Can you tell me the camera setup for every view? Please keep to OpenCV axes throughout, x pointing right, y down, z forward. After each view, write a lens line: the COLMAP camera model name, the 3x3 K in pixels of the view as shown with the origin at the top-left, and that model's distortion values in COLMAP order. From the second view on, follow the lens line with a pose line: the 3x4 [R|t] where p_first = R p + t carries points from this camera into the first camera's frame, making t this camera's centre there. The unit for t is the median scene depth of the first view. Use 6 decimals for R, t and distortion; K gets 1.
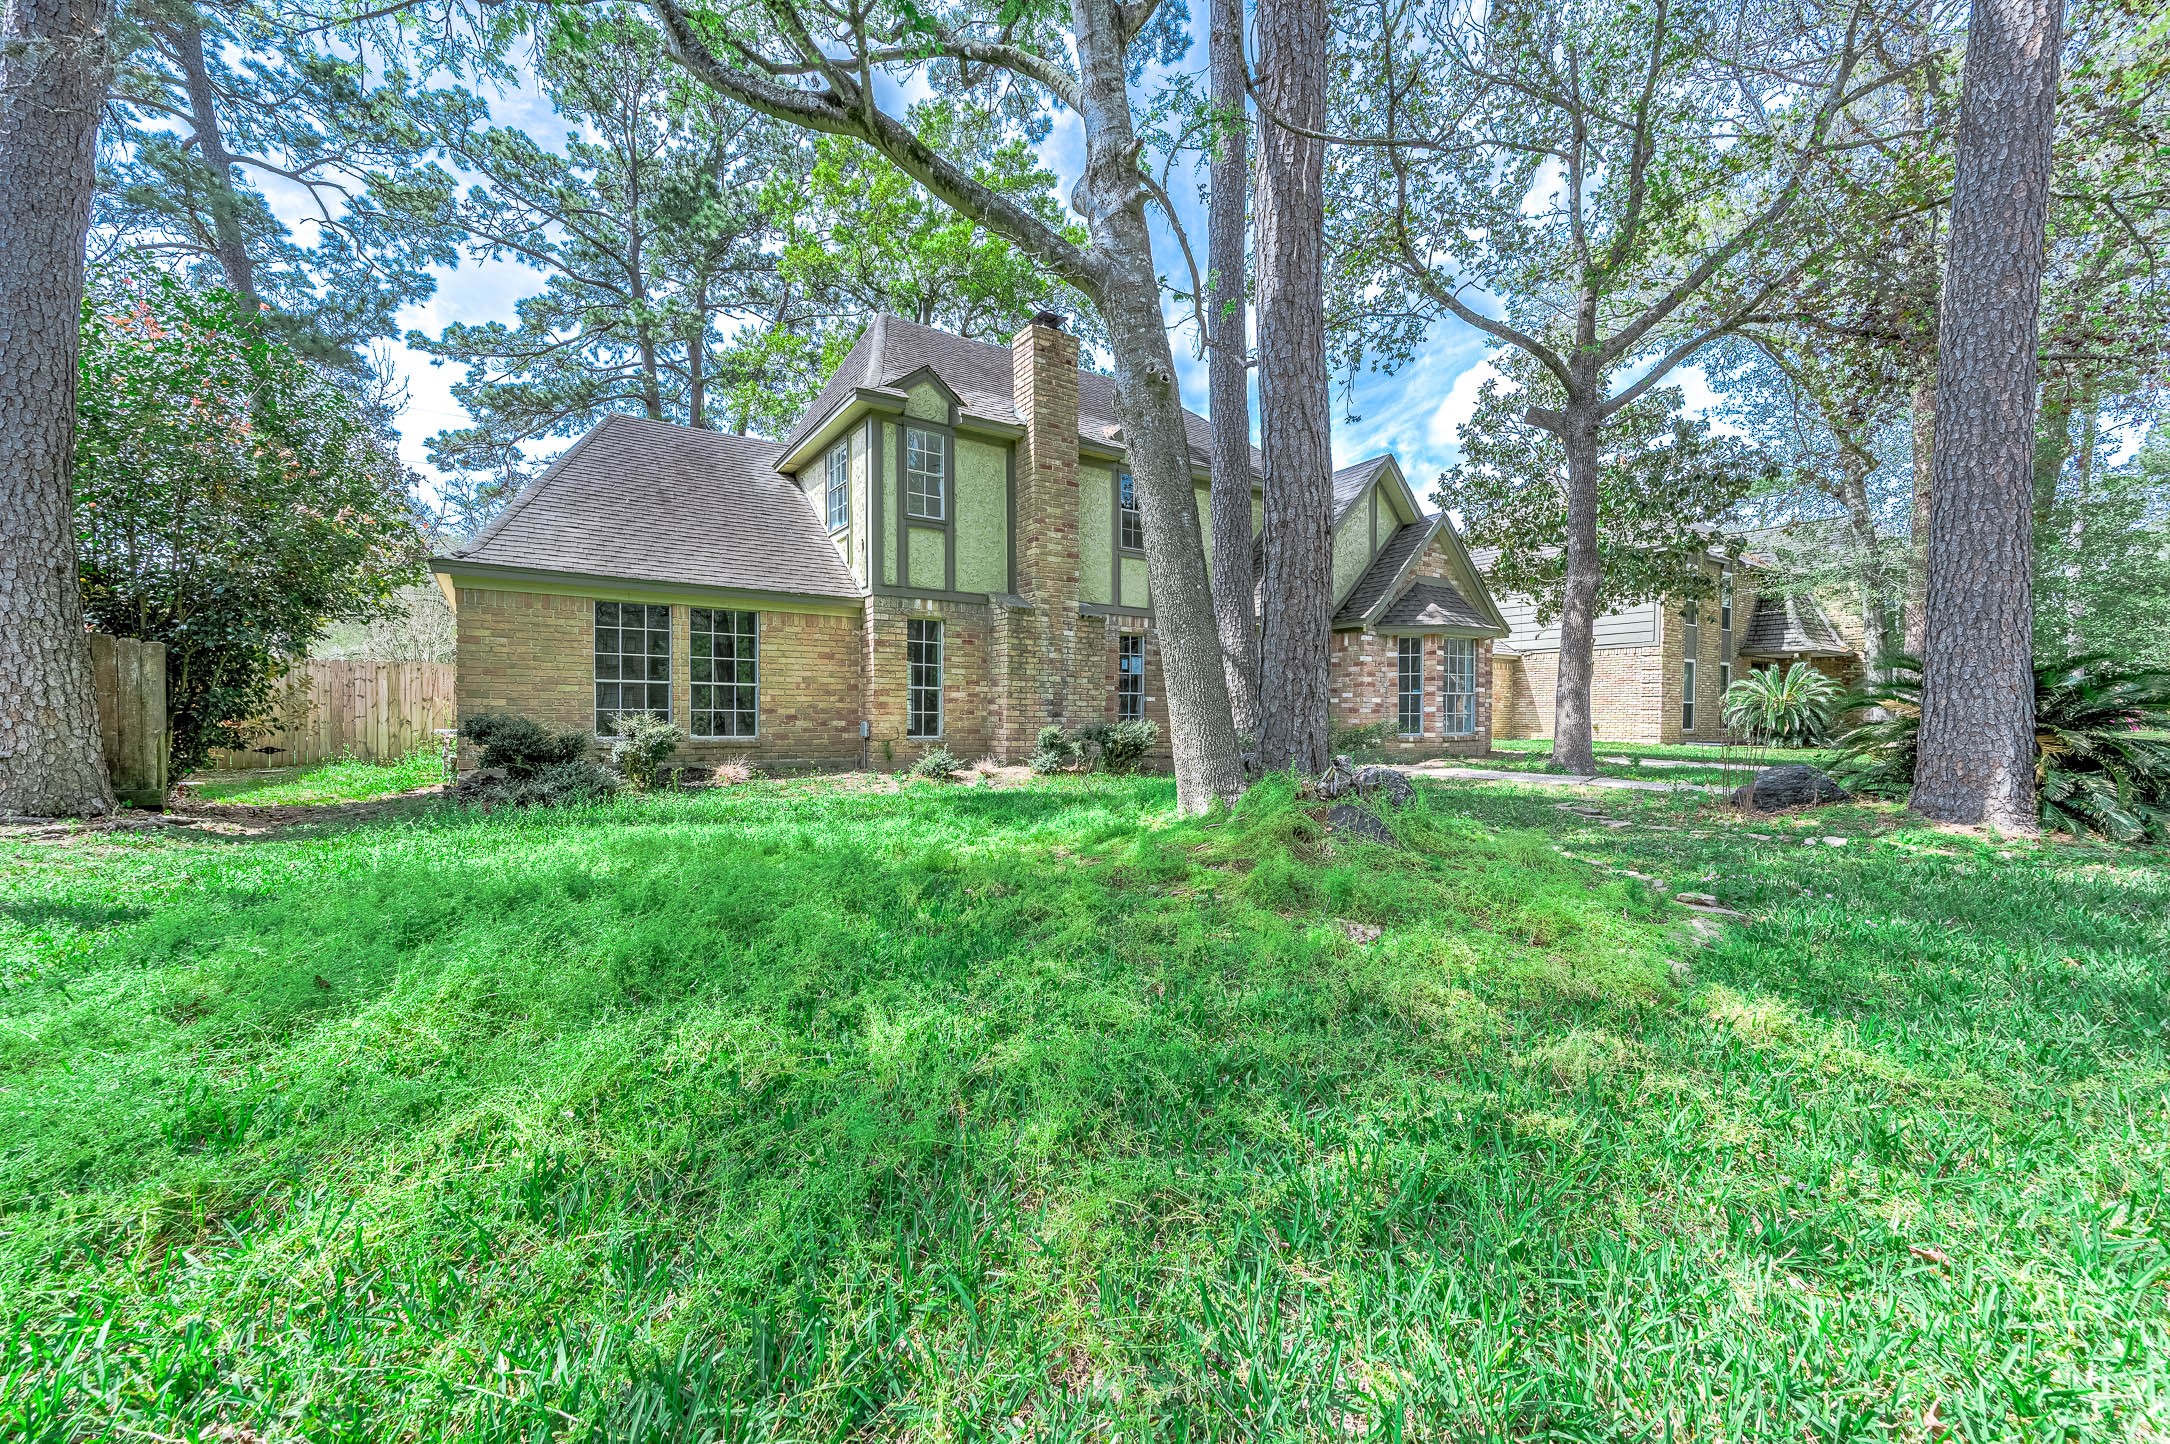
lens RADIAL K [[859.9, 0, 1077.6], [0, 859.9, 725.0], [0, 0, 1]] dist [0.014375, 0.000064]
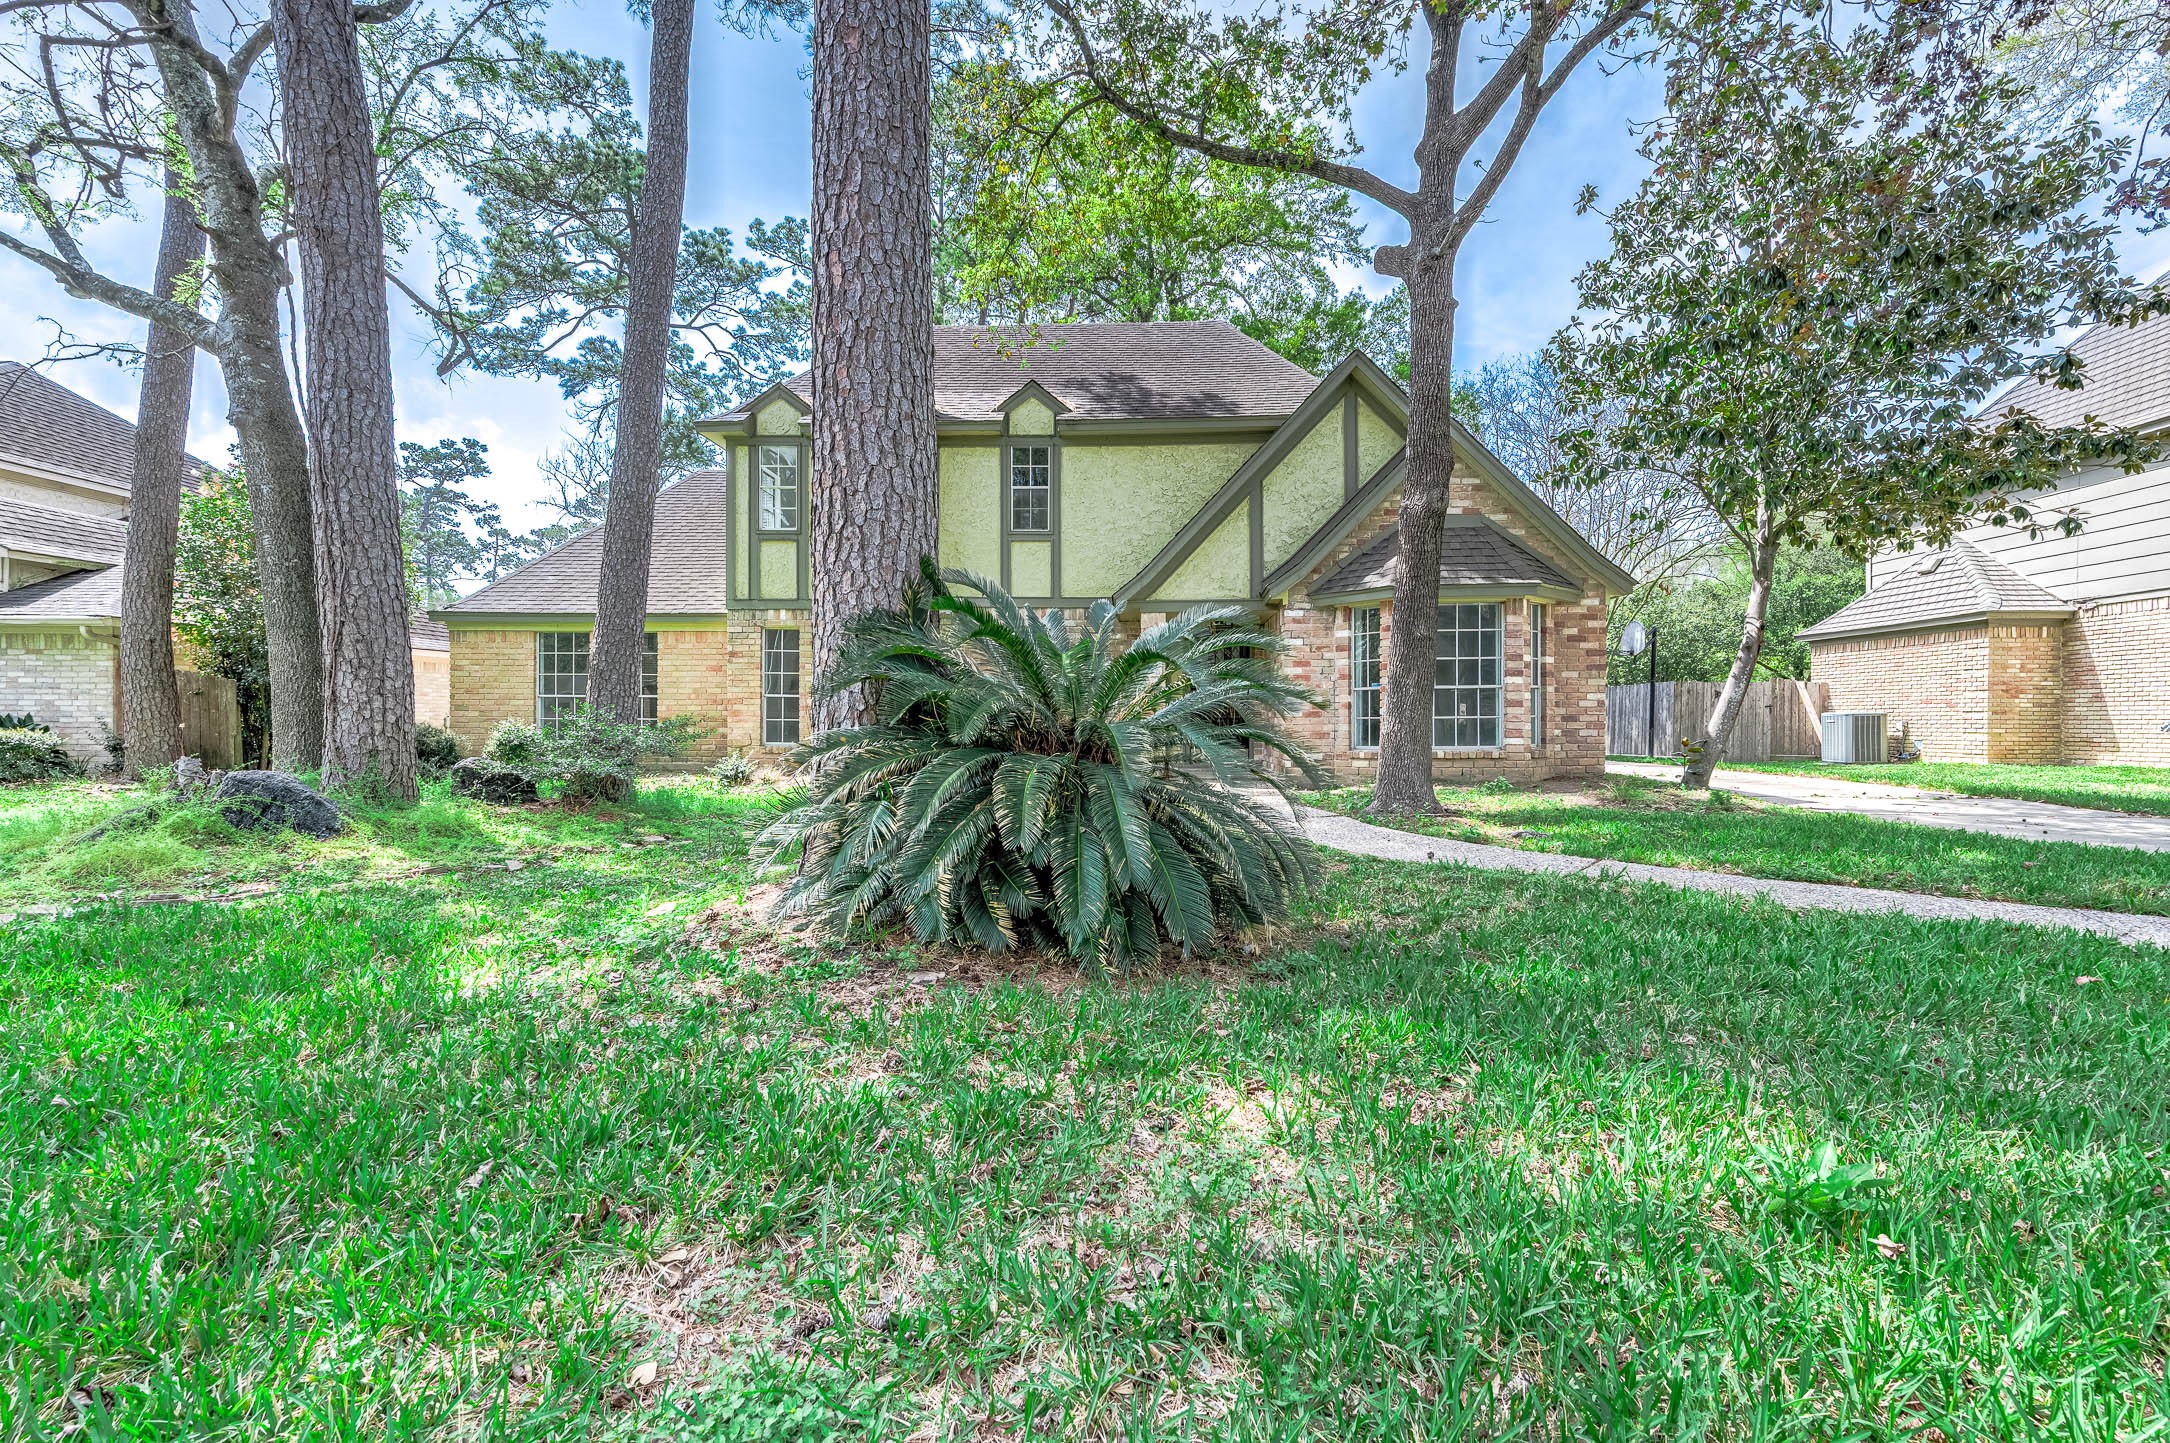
lens RADIAL K [[958.9, 0, 1078.6], [0, 958.9, 721.7], [0, 0, 1]] dist [0.001621, 0.000056]
pose [[0.798524, -0.003432, -0.601953, 0.680398], [-0.004851, 0.999915, -0.012137, -0.000171], [0.601943, 0.012612, 0.798439, 0.261131]]
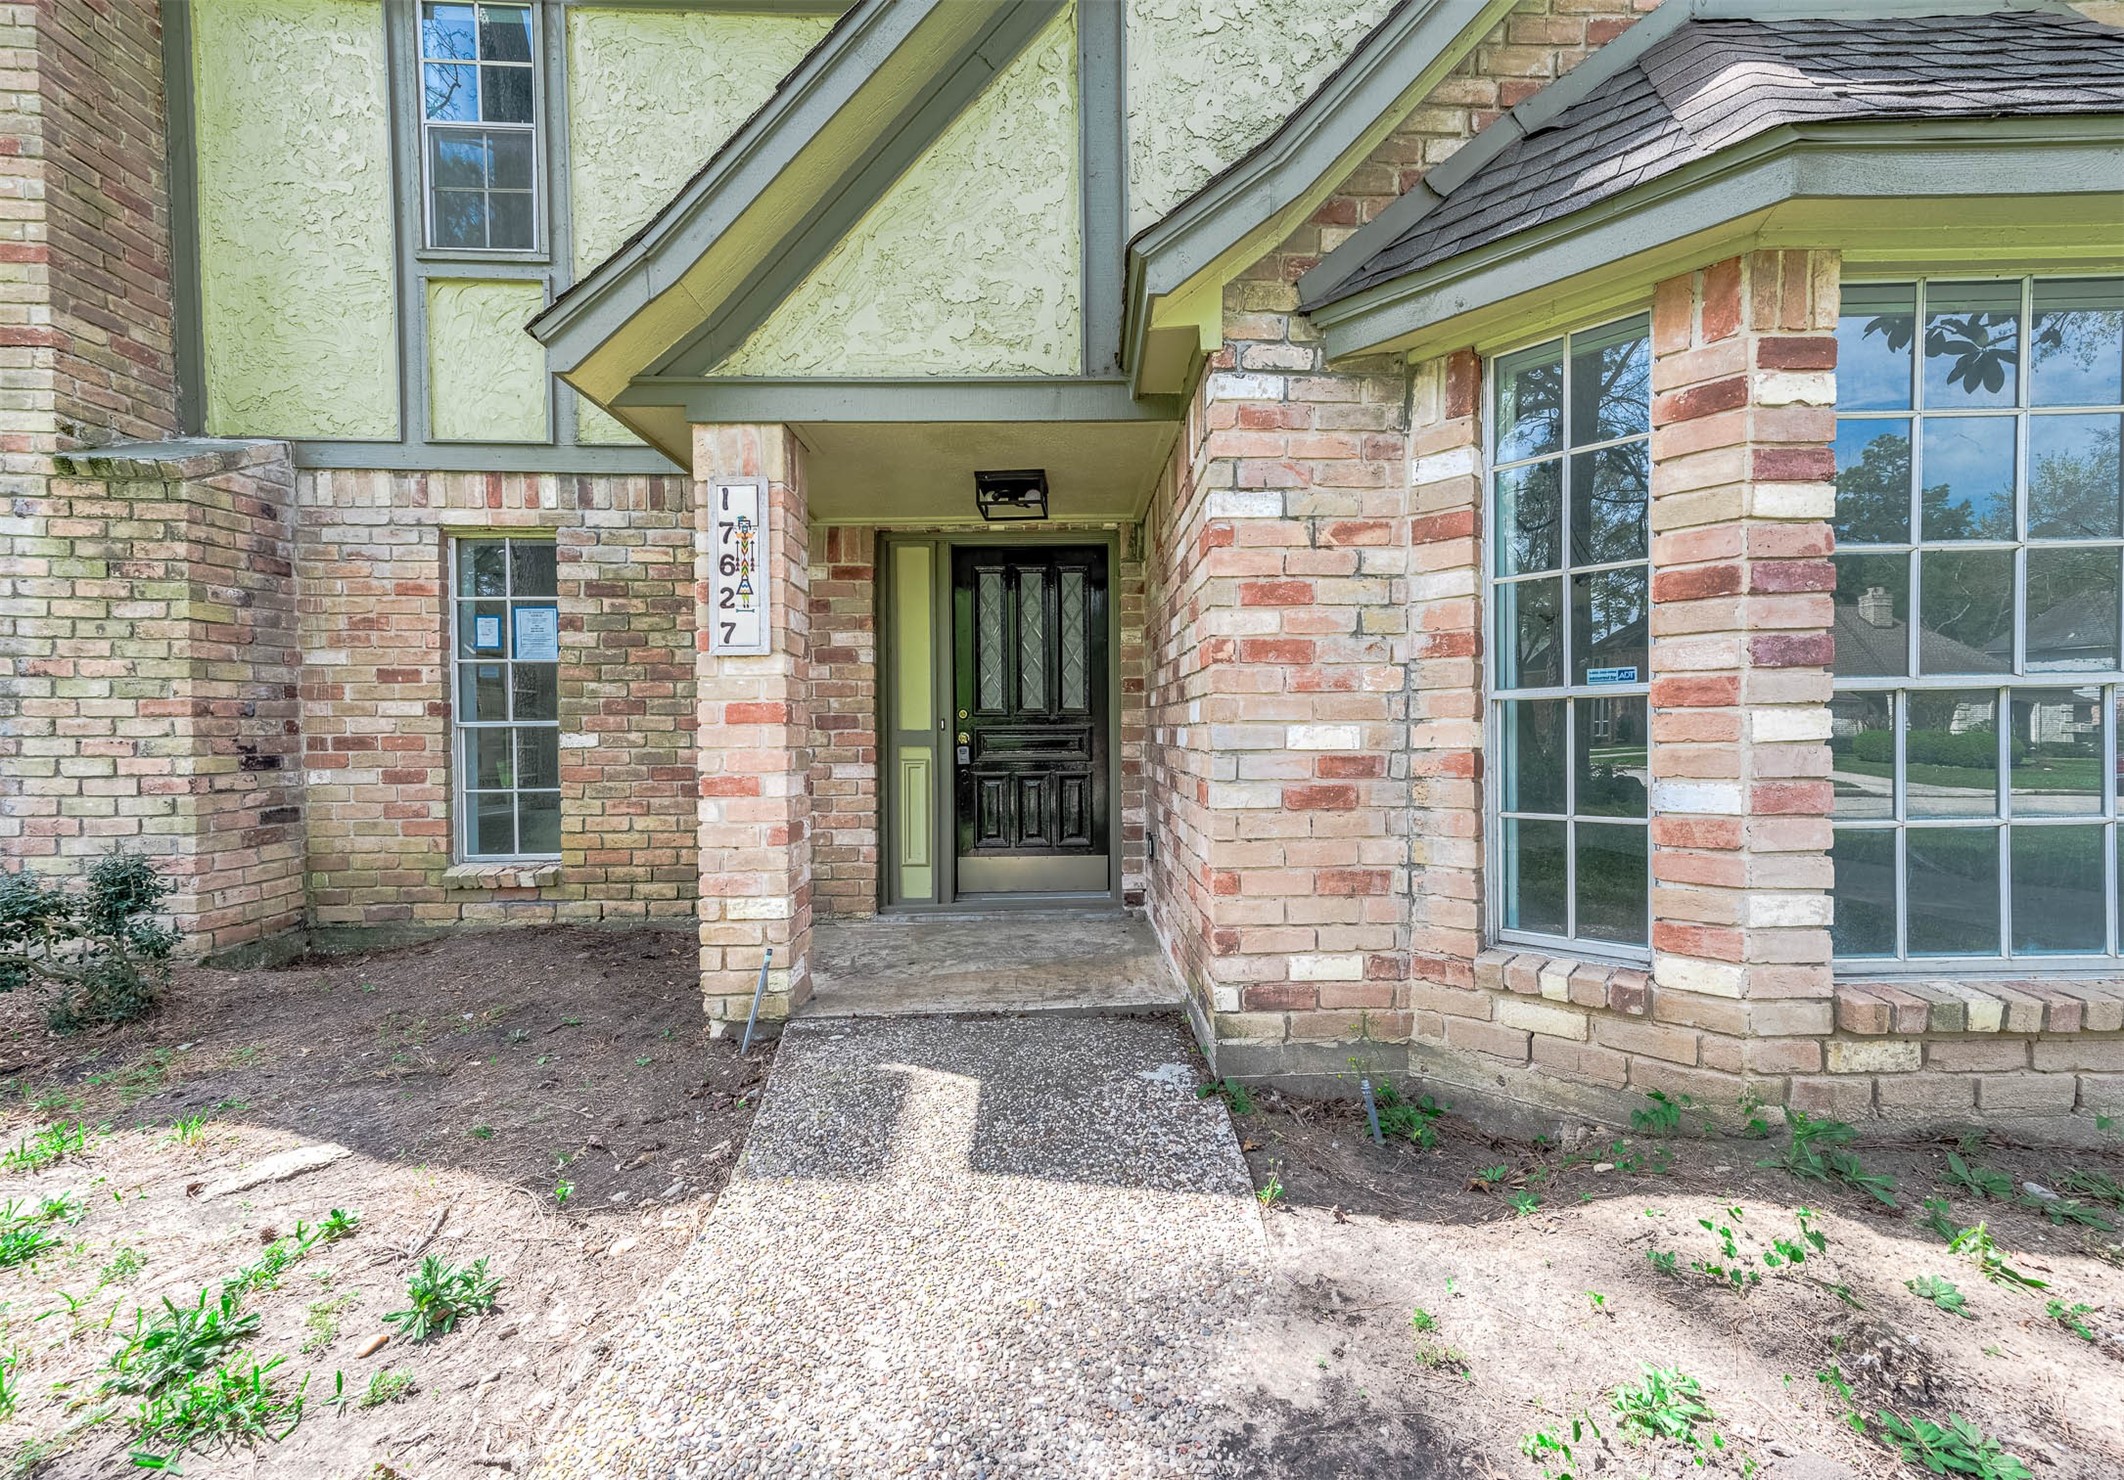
lens RADIAL K [[893.4, 0, 1077.3], [0, 893.4, 743.3], [0, 0, 1]] dist [0.022842, 0.000422]
pose [[0.847625, -0.006242, -0.530559, 0.409155], [0.006467, 0.999978, -0.001434, -0.028477], [0.530556, -0.002216, 0.847647, 0.835364]]
